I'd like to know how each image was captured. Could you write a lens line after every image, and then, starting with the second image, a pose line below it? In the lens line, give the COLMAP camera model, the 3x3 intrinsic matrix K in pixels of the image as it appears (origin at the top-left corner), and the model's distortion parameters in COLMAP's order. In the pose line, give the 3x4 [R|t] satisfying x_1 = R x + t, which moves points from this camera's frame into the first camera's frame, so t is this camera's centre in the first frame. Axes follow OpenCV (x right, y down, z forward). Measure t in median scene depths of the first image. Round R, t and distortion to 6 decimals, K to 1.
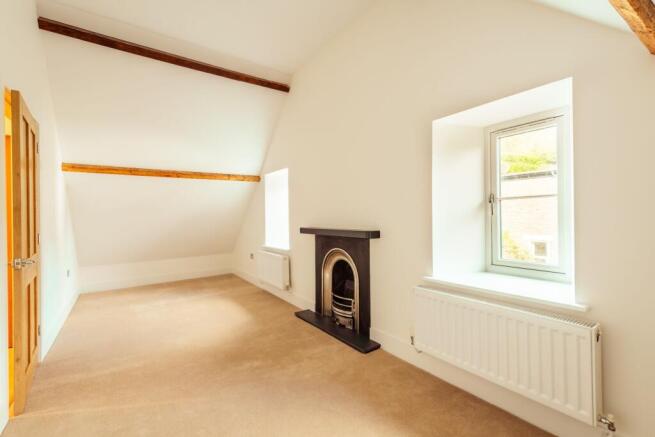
lens RADIAL K [[296.9, 0, 328.3], [0, 296.9, 218.2], [0, 0, 1]] dist [0.000253, -0.000058]
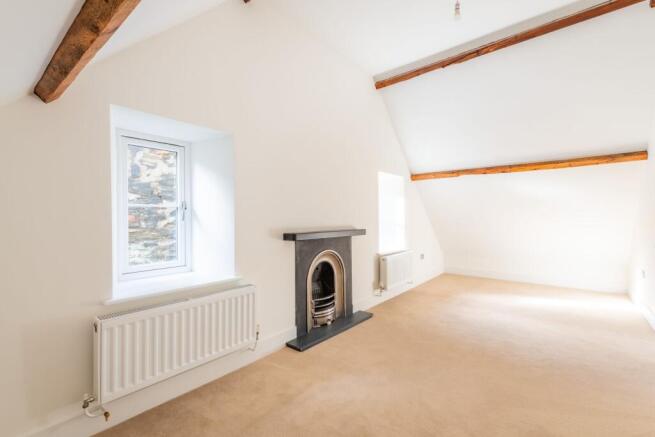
lens RADIAL K [[296.9, 0, 328.1], [0, 296.9, 219.6], [0, 0, 1]] dist [0.000253, -0.000058]
pose [[-0.283930, -0.000739, 0.958845, -0.932792], [-0.007440, 0.999971, -0.001432, -0.000621], [-0.958816, -0.007540, -0.283927, 1.282632]]
